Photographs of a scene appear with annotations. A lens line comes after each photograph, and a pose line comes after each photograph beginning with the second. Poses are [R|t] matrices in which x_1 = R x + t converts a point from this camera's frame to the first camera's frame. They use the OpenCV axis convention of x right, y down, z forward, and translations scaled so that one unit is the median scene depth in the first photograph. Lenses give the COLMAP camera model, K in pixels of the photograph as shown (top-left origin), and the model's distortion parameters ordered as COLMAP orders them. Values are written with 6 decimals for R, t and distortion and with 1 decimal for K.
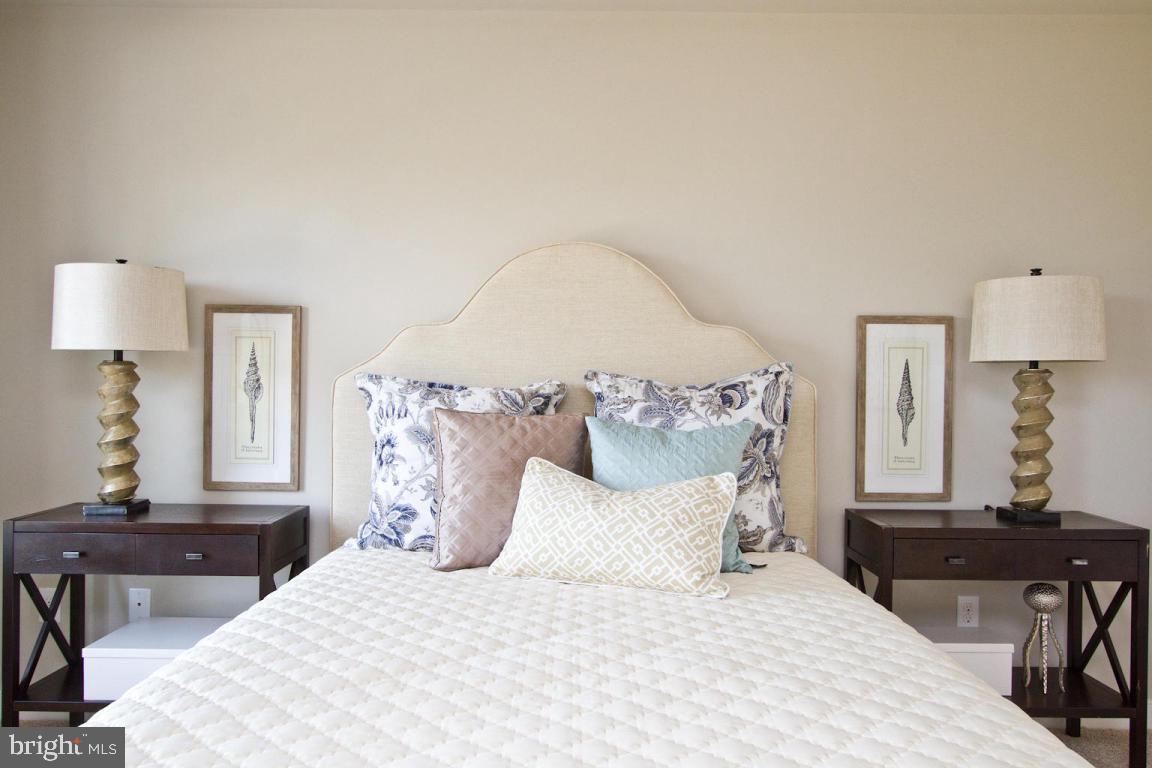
lens RADIAL K [[843.3, 0, 574.0], [0, 843.3, 383.8], [0, 0, 1]] dist [0.000765, 0.000446]
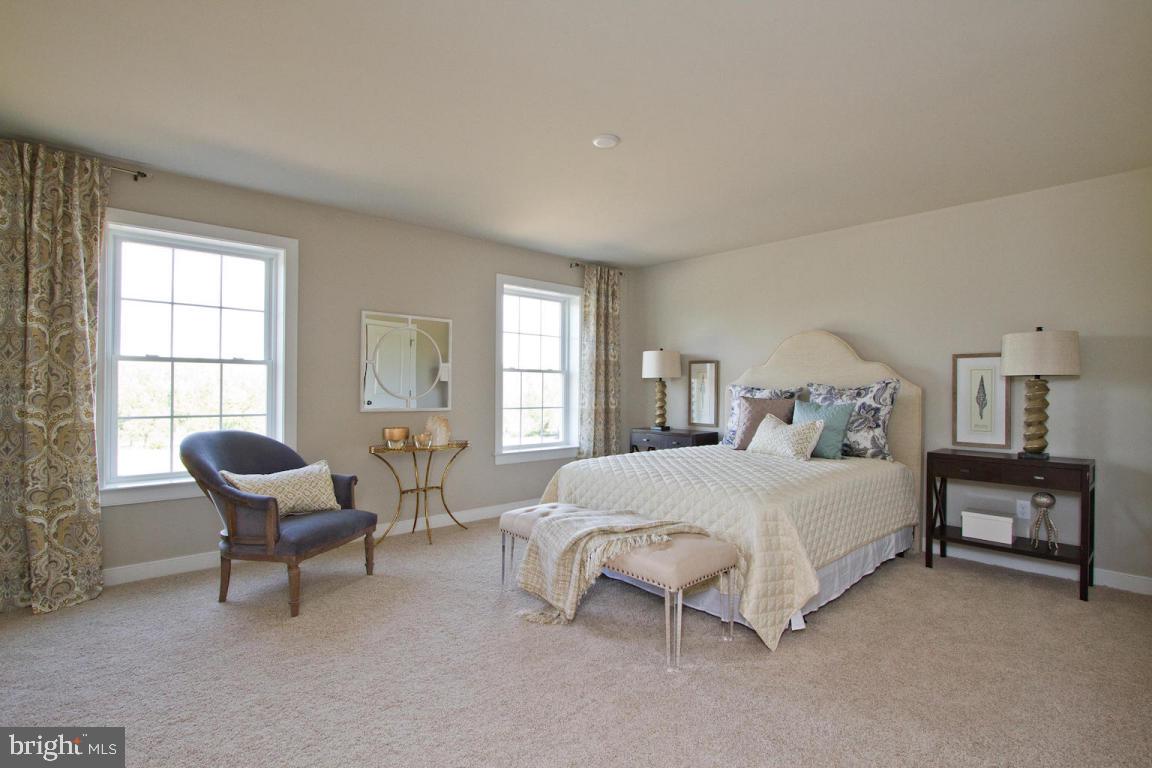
lens RADIAL K [[557.1, 0, 578.8], [0, 557.1, 385.8], [0, 0, 1]] dist [-0.020334, 0.004284]
pose [[0.677798, -0.006245, -0.735222, 0.768984], [-0.007013, 0.999864, -0.014959, 0.023709], [0.735215, 0.015295, 0.677661, -0.617089]]
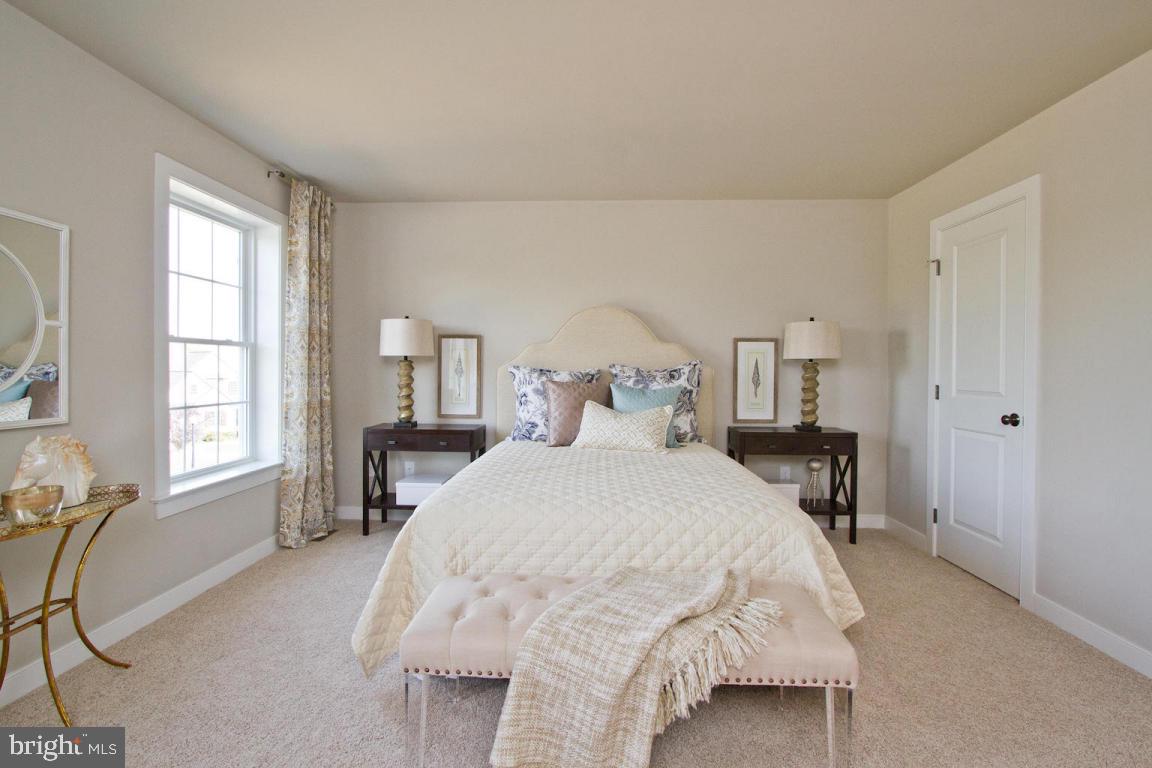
lens RADIAL K [[557.1, 0, 576.6], [0, 557.1, 372.4], [0, 0, 1]] dist [-0.020334, 0.004284]
pose [[0.999426, -0.003170, -0.033735, -0.024551], [0.003200, 0.999995, 0.000816, 0.006155], [0.033732, -0.000923, 0.999430, -0.495281]]
